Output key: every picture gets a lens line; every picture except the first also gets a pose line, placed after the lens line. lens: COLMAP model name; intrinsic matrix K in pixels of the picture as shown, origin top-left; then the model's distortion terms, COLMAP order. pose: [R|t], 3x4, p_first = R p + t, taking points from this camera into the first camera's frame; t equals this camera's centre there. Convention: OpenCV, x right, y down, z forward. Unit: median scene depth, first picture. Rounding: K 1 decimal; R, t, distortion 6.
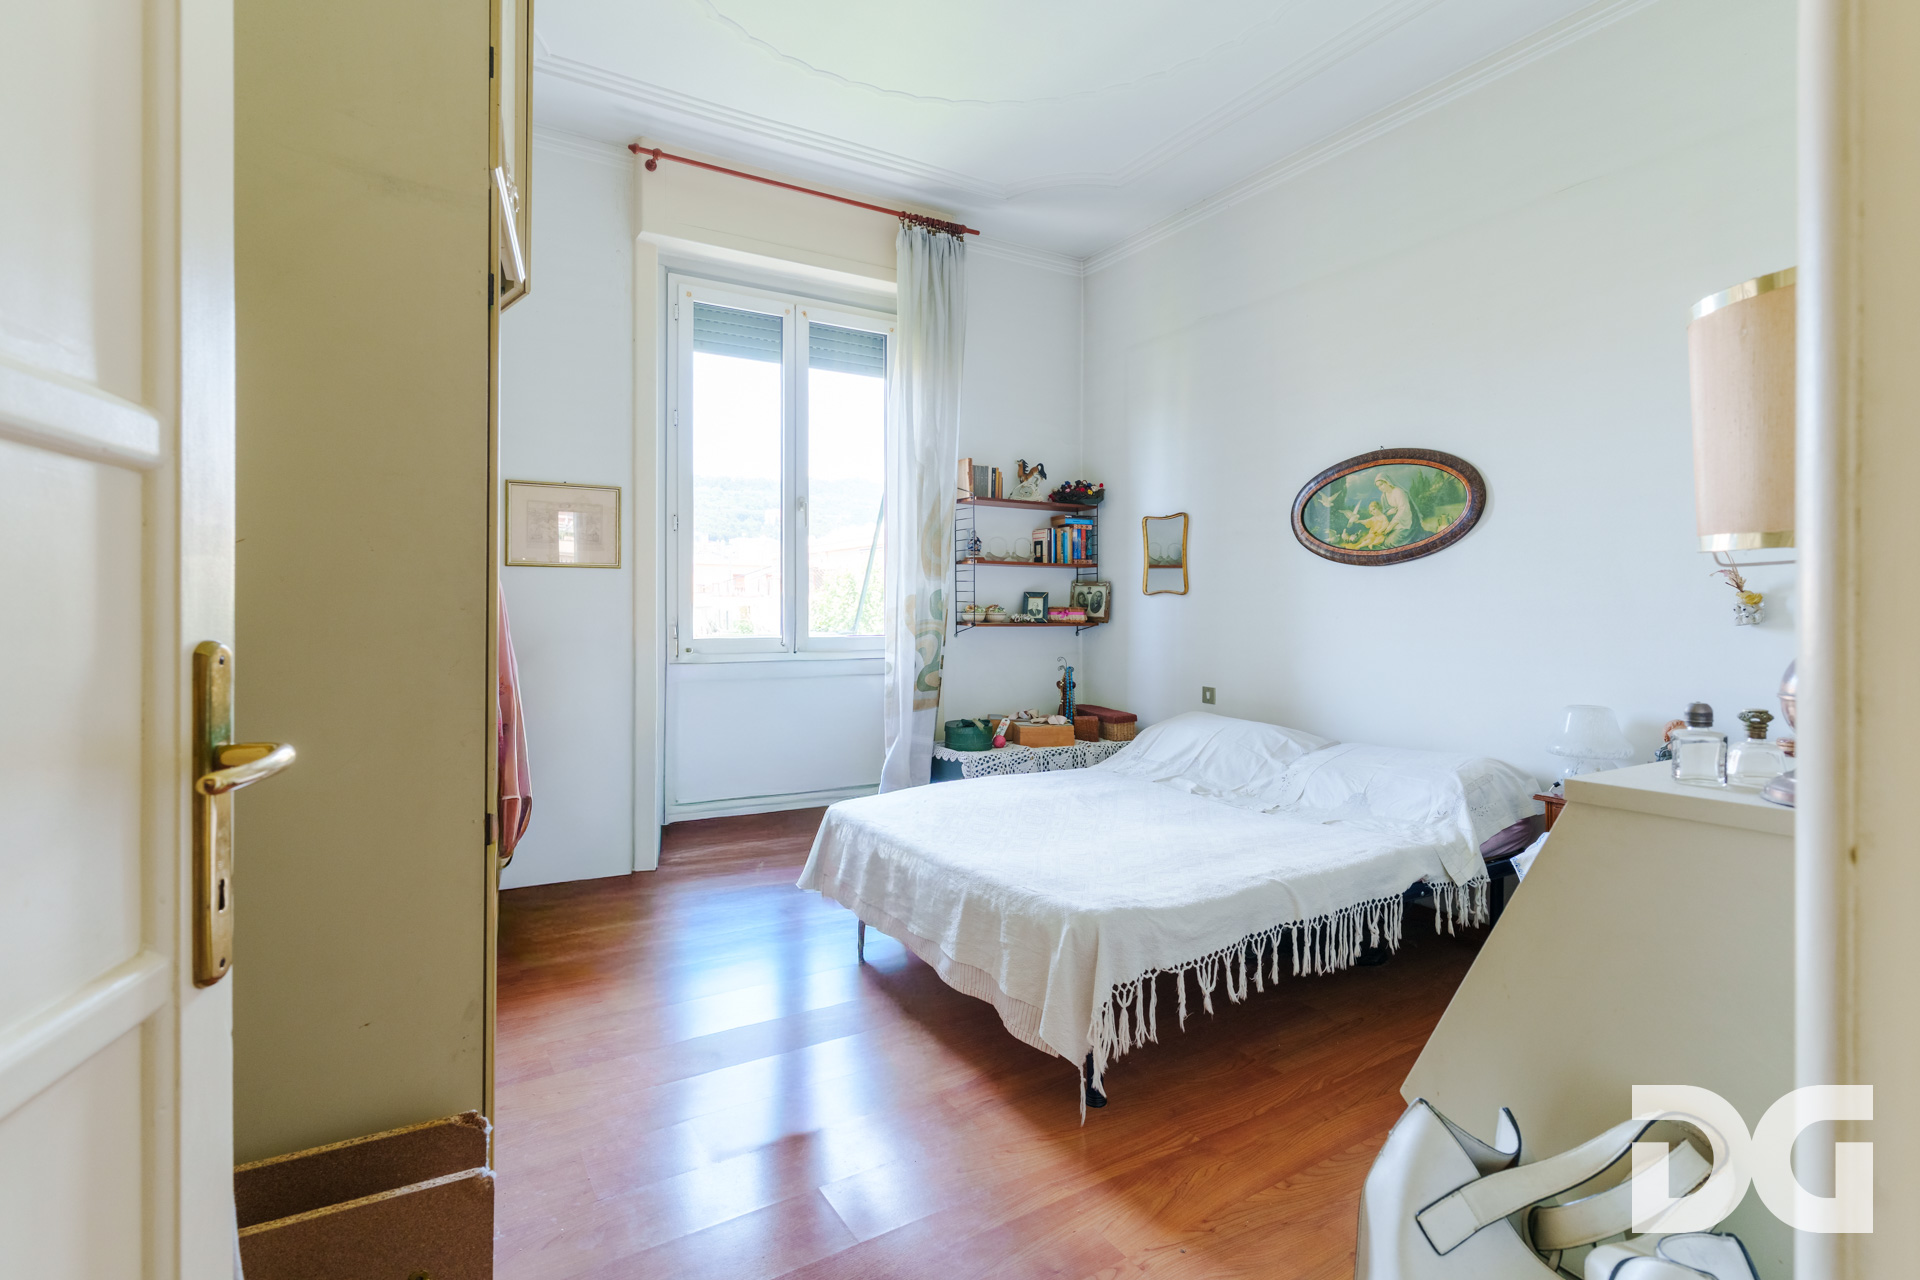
lens RADIAL K [[916.4, 0, 968.5], [0, 916.4, 620.4], [0, 0, 1]] dist [0.000634, 0.000841]
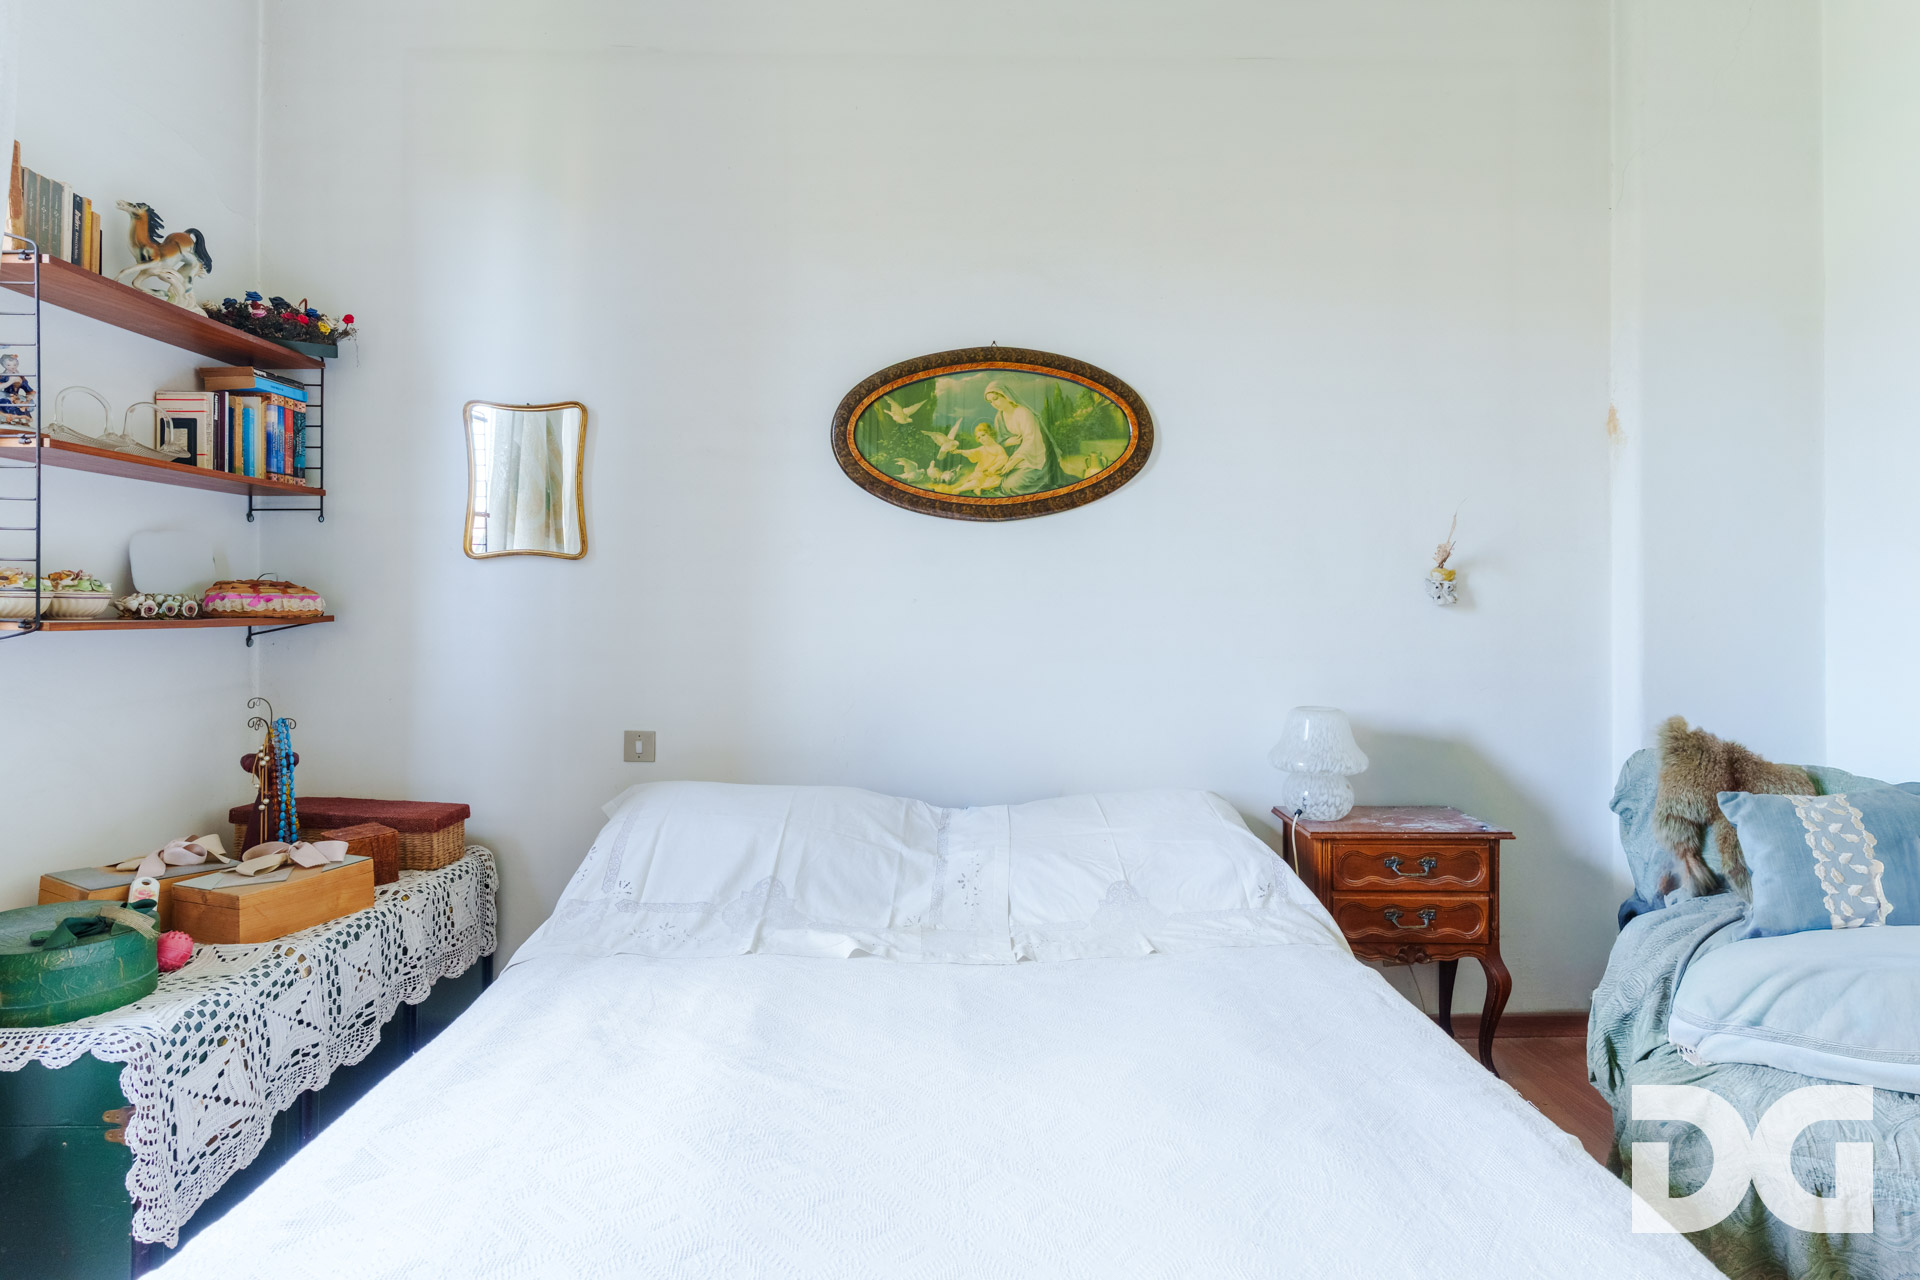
lens RADIAL K [[984.3, 0, 944.2], [0, 984.3, 593.9], [0, 0, 1]] dist [-0.000220, -0.001269]
pose [[0.501504, 0.006516, 0.865131, -0.178235], [0.010988, 0.999843, -0.013900, 0.002299], [-0.865086, 0.016477, 0.501353, 0.656842]]
